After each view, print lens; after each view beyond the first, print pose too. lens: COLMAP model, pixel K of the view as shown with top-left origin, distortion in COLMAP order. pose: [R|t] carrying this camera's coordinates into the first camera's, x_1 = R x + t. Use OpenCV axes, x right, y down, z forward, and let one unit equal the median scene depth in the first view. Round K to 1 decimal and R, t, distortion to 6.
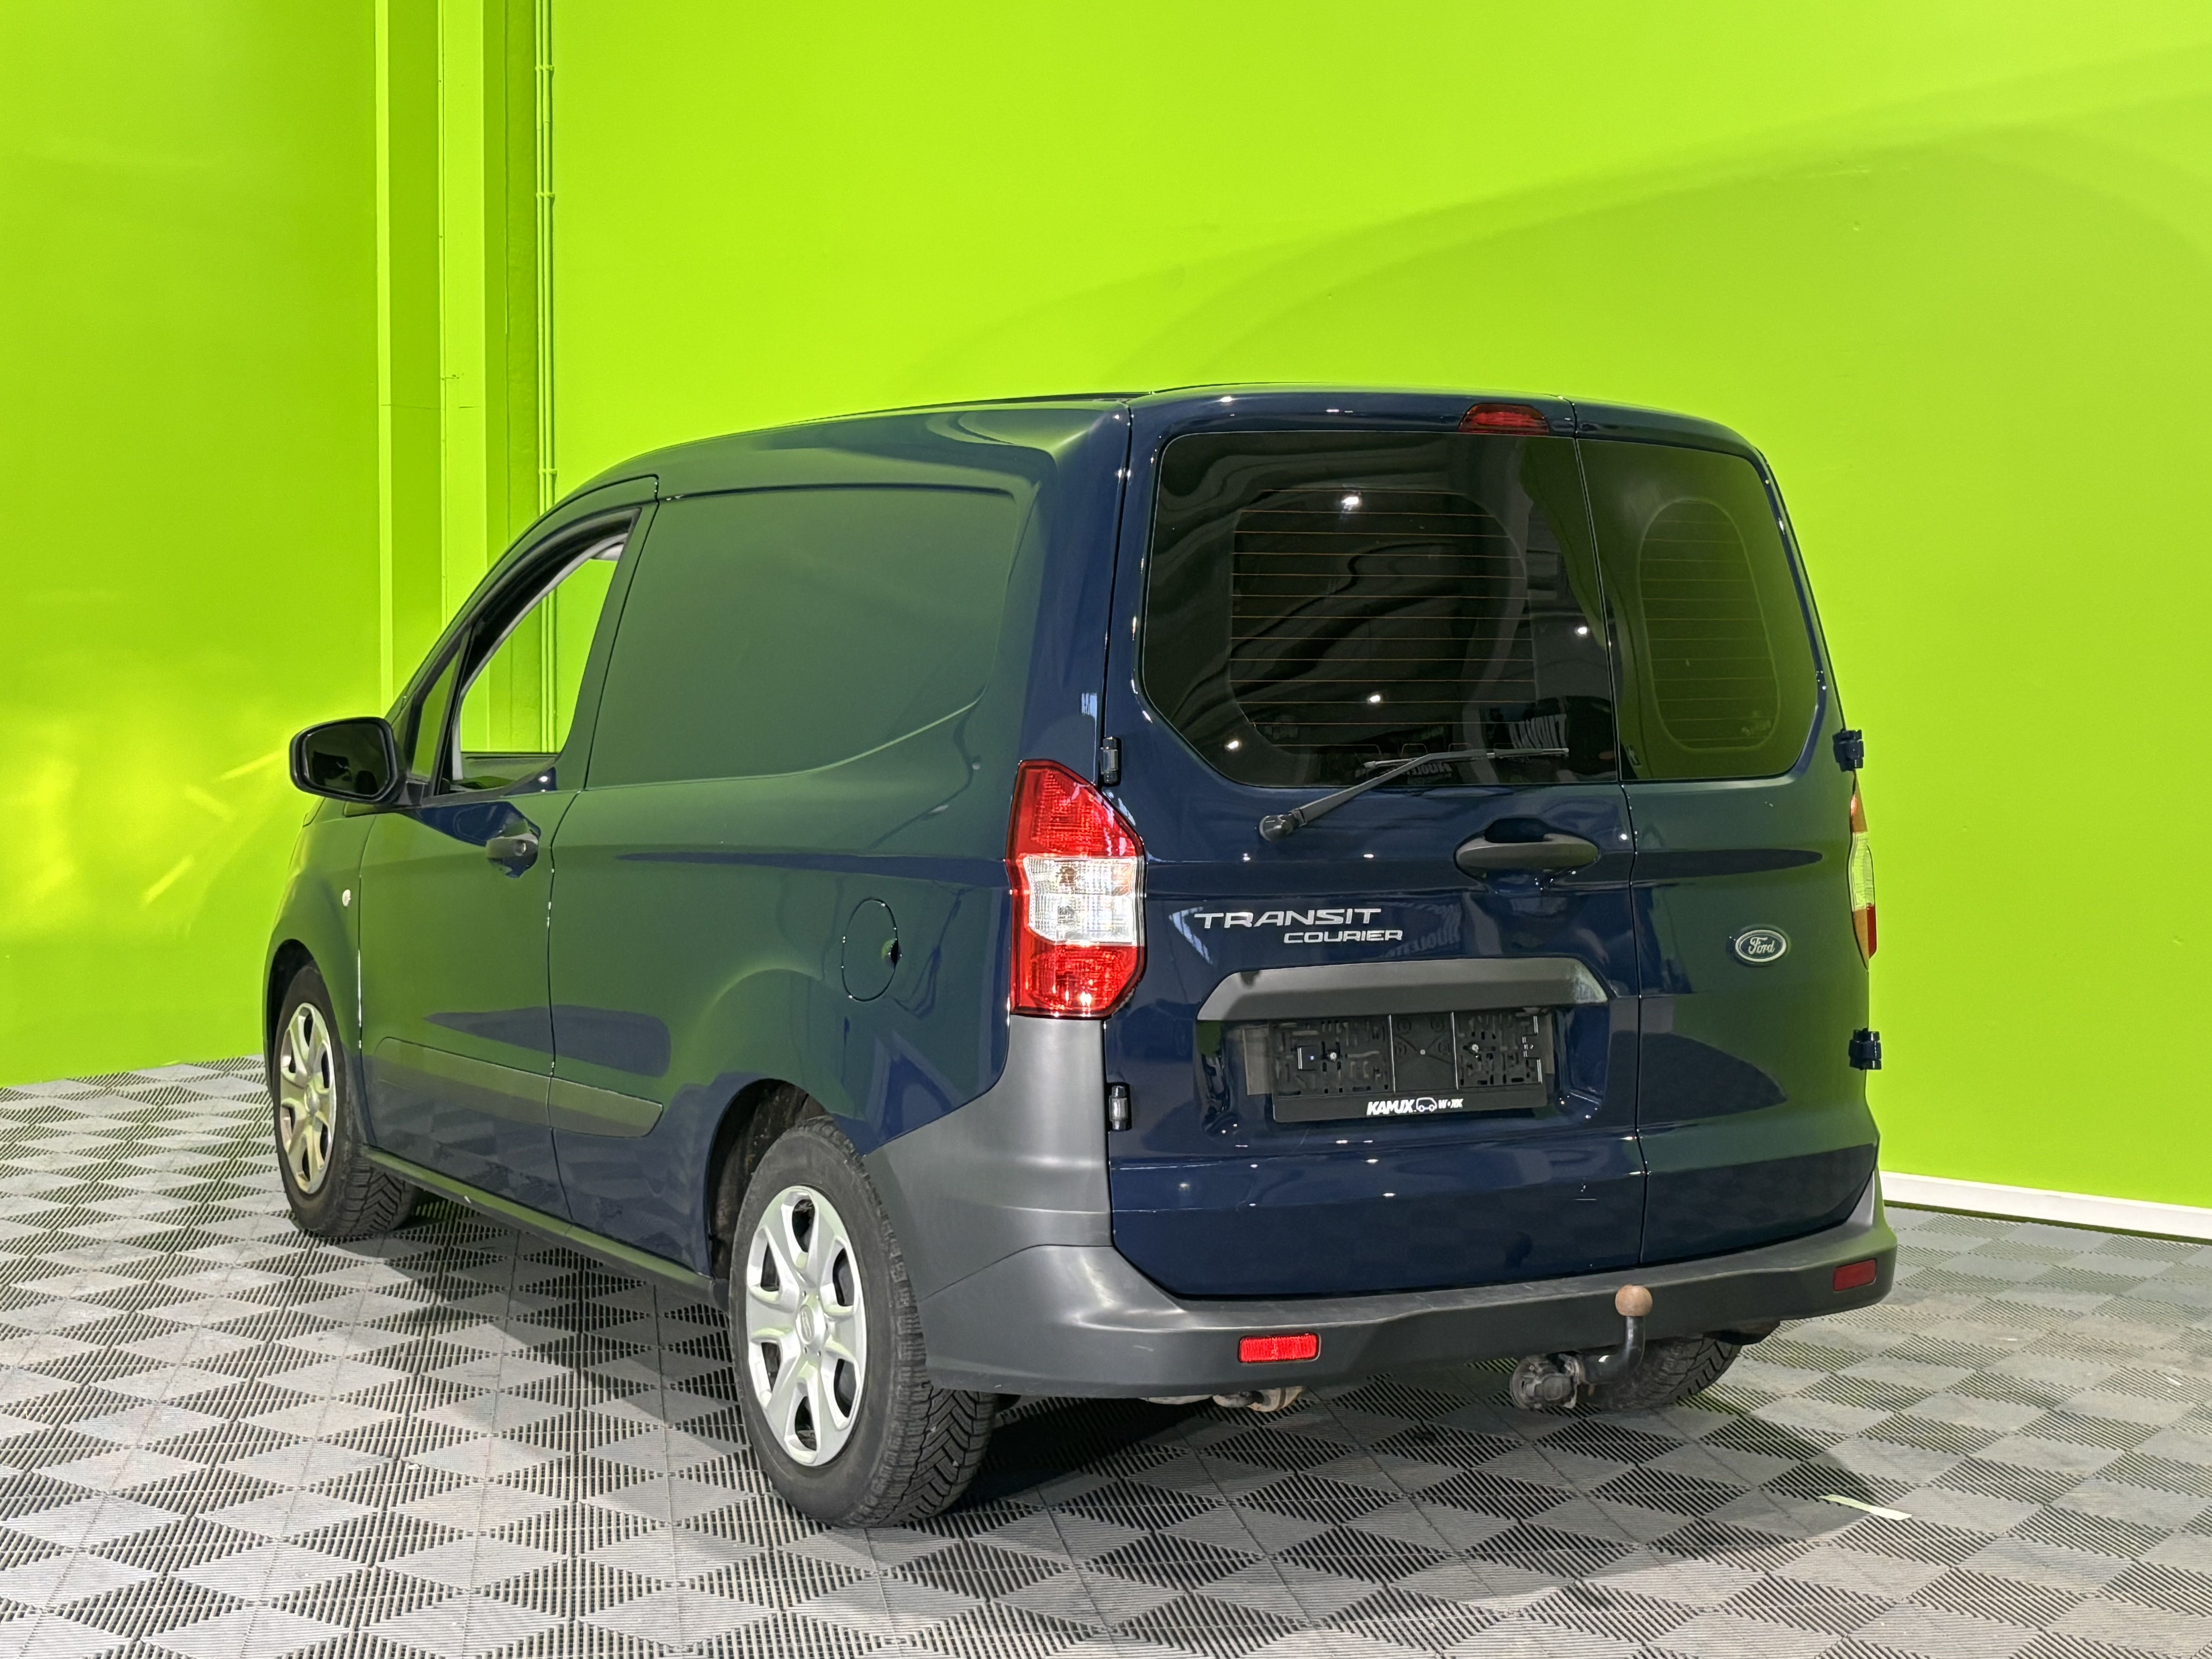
lens RADIAL K [[3104.6, 0, 1119.5], [0, 3104.6, 733.5], [0, 0, 1]] dist [0.083538, 0.000000]
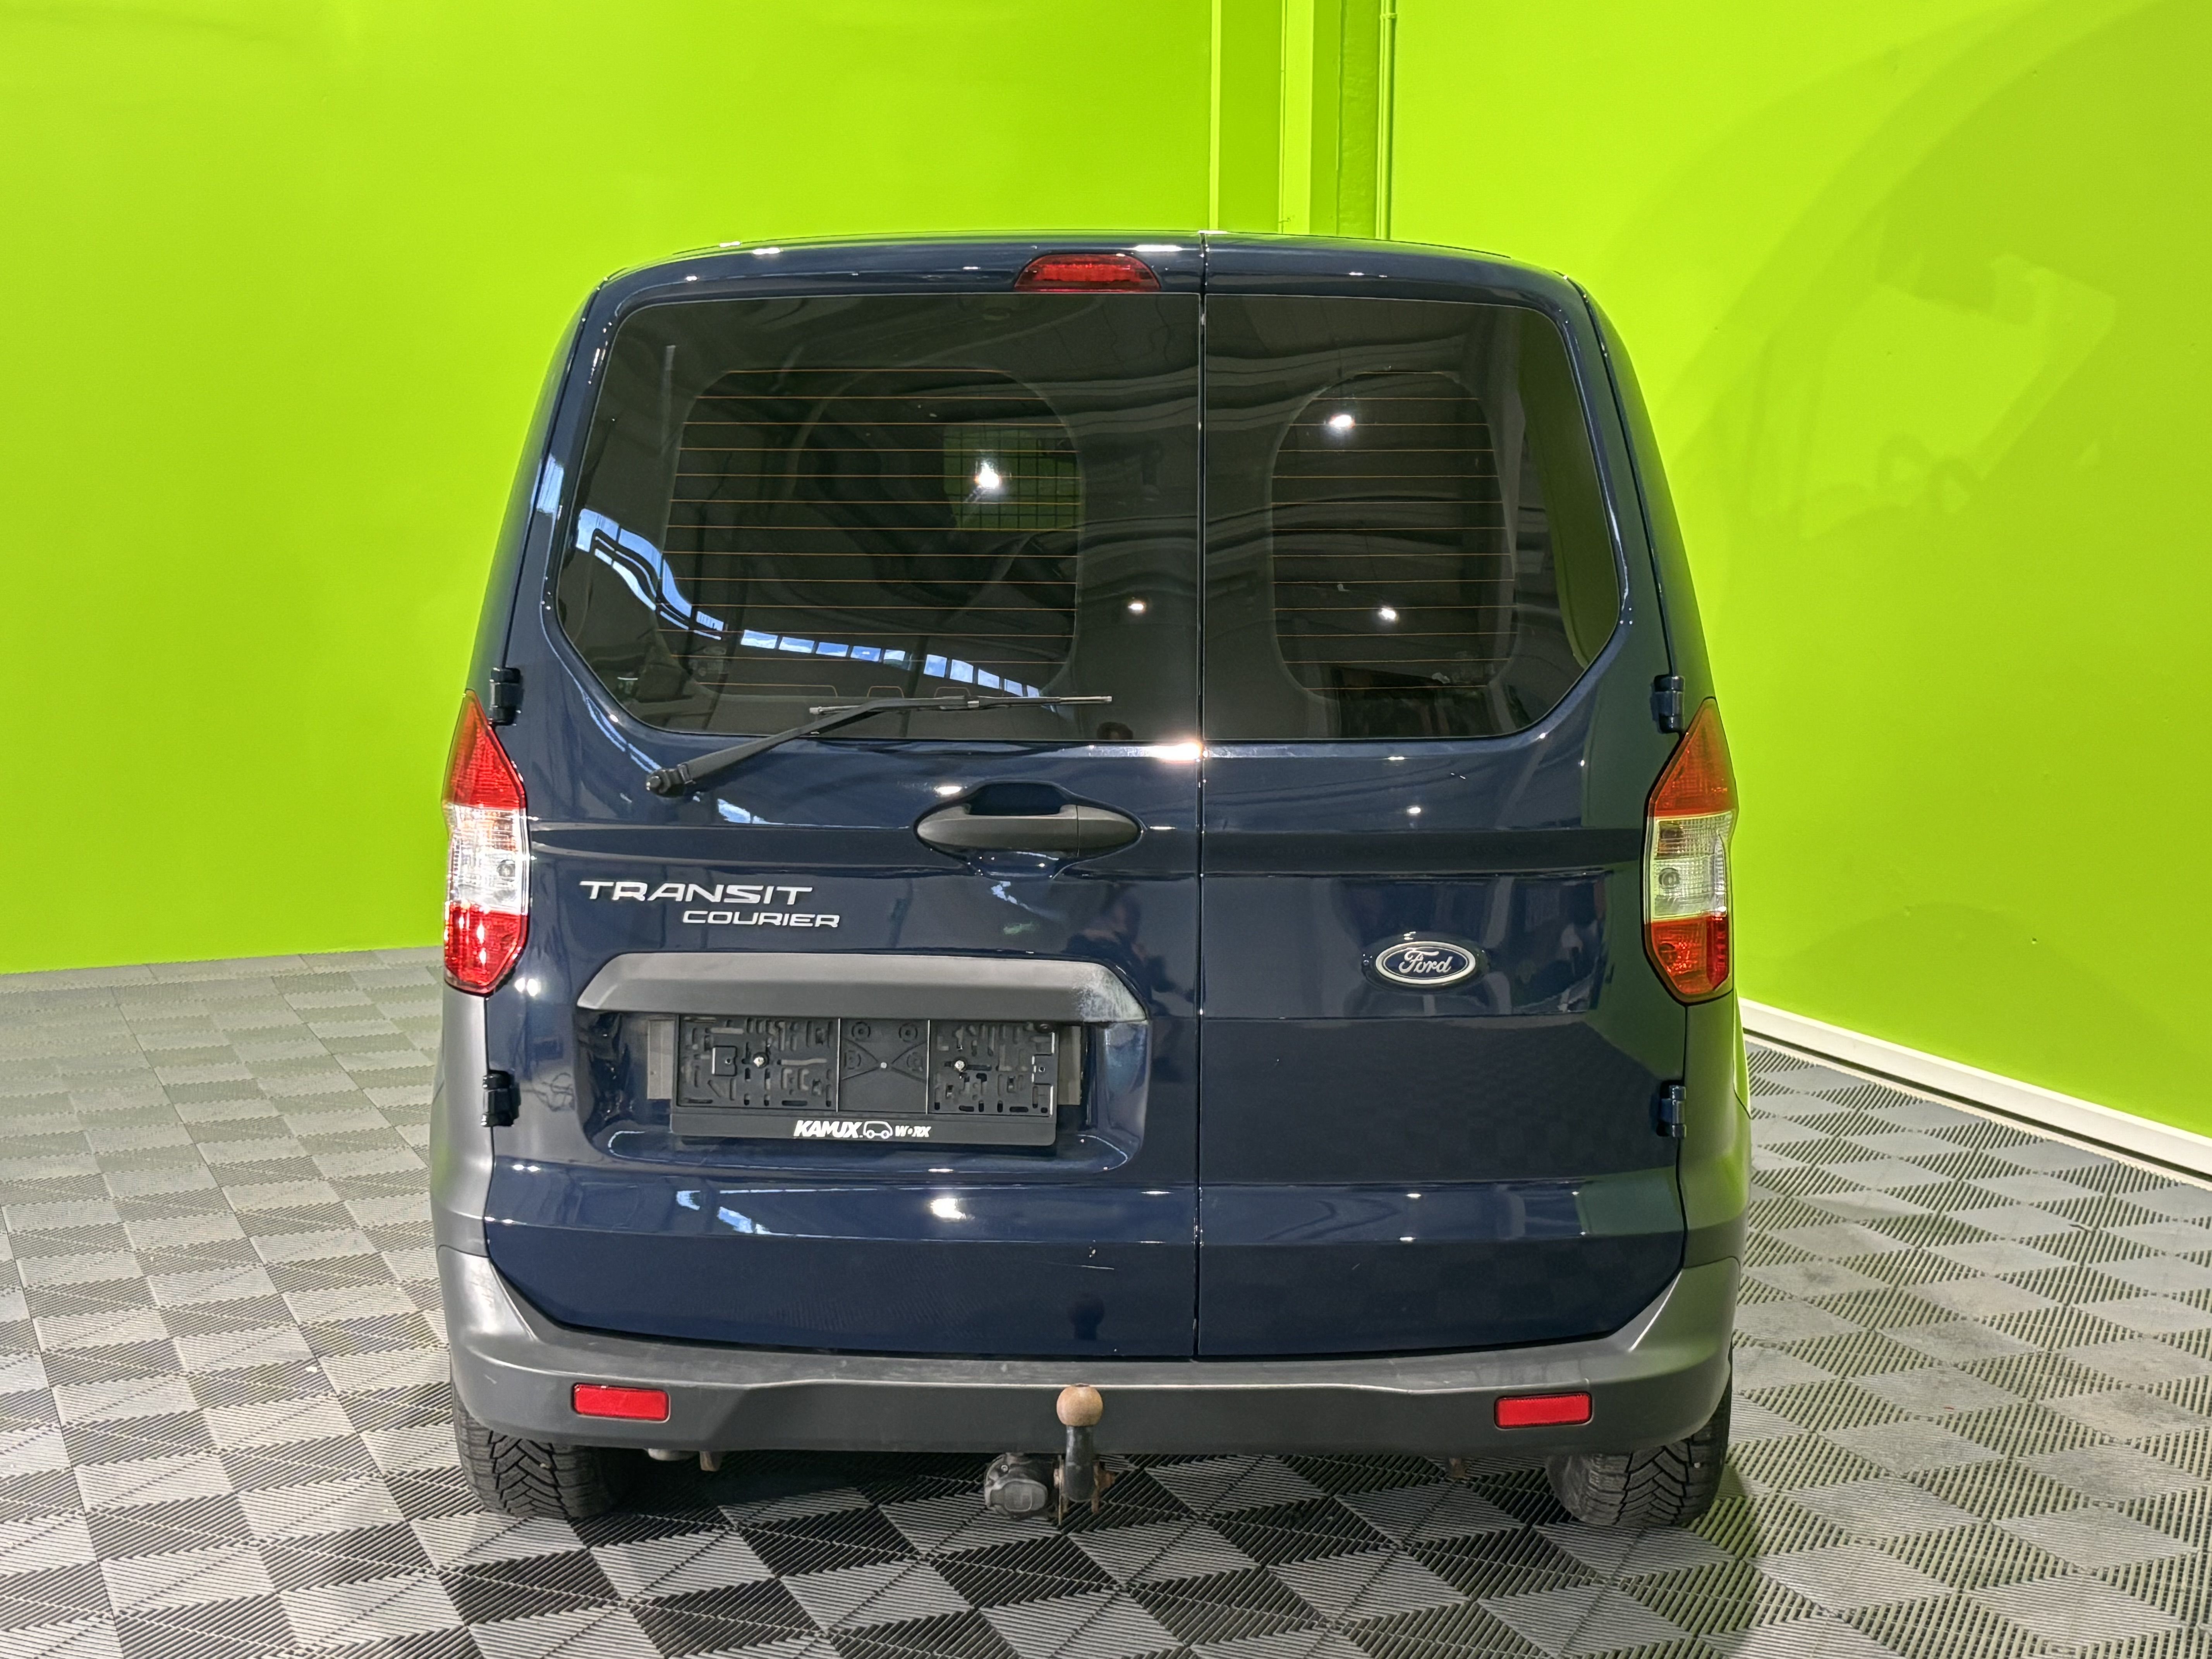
lens RADIAL K [[3104.6, 0, 1099.5], [0, 3104.6, 827.9], [0, 0, 1]] dist [0.083538, 0.000000]
pose [[0.861278, 0.054275, -0.505227, 0.560709], [-0.015950, 0.996677, 0.079880, -0.025616], [0.507883, -0.060741, 0.859282, 0.339003]]
